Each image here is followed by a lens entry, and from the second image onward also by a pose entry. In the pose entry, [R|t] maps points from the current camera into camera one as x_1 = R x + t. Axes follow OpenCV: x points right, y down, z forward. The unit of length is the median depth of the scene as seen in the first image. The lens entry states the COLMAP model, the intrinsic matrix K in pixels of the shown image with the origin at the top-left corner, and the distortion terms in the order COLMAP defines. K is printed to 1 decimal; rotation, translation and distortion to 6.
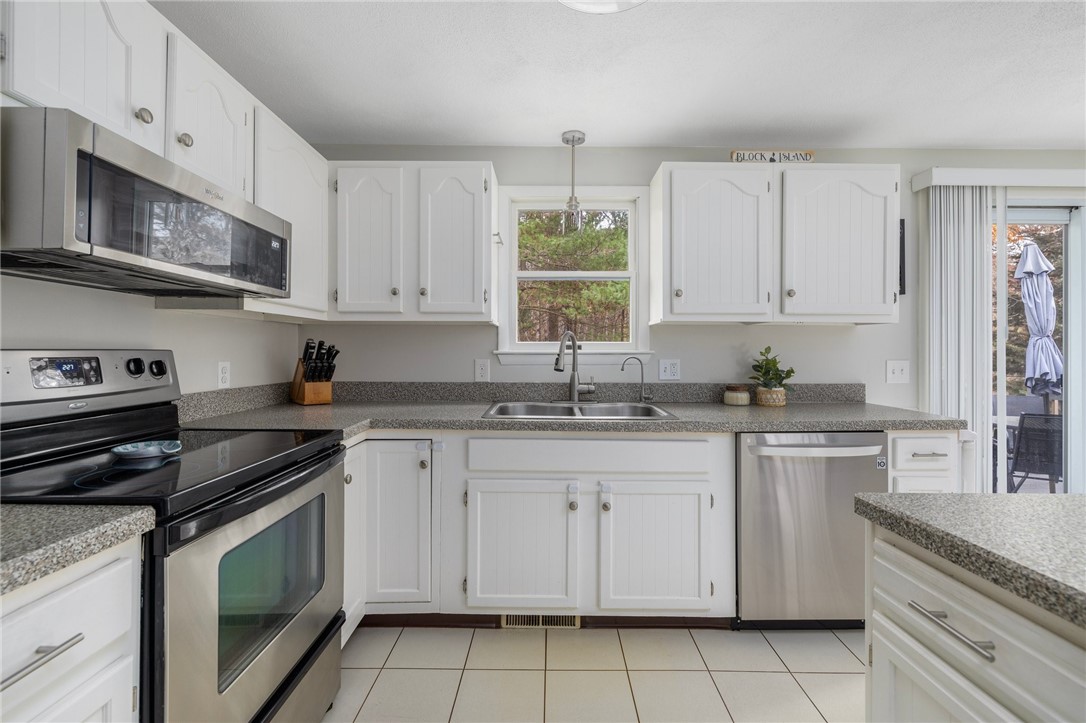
lens RADIAL K [[458.0, 0, 547.4], [0, 458.0, 352.2], [0, 0, 1]] dist [0.002300, -0.000551]
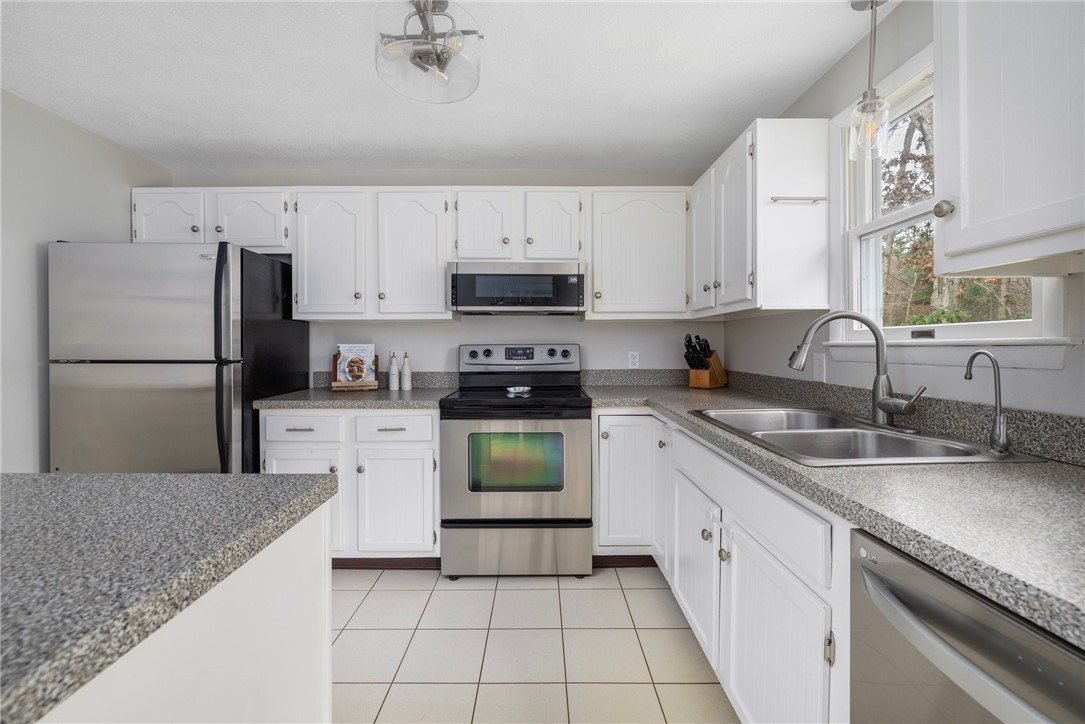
lens RADIAL K [[457.6, 0, 534.8], [0, 457.6, 352.1], [0, 0, 1]] dist [0.002300, -0.000551]
pose [[0.014164, 0.008701, -0.999862, 0.761550], [0.002118, 0.999960, 0.008732, 0.008086], [0.999897, -0.002241, 0.014145, 0.598461]]
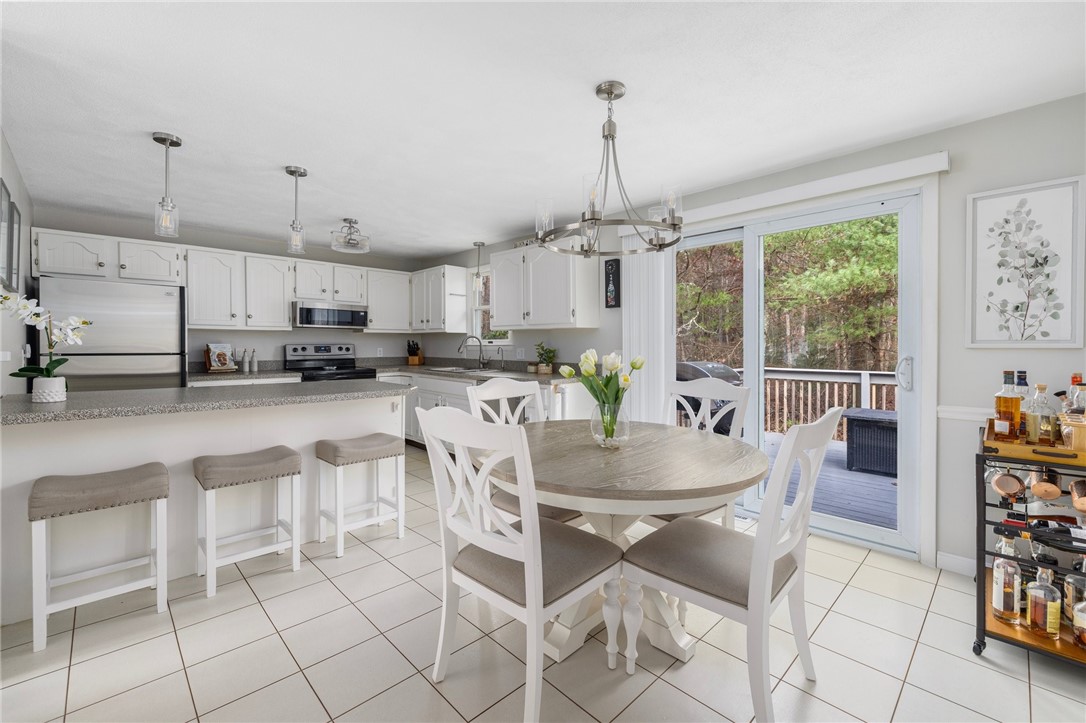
lens RADIAL K [[458.0, 0, 536.0], [0, 458.0, 352.1], [0, 0, 1]] dist [0.002300, -0.000551]
pose [[0.699814, 0.008584, -0.714273, 1.994709], [0.001111, 0.999914, 0.013105, 0.008120], [0.714324, -0.009965, 0.699744, -0.342583]]
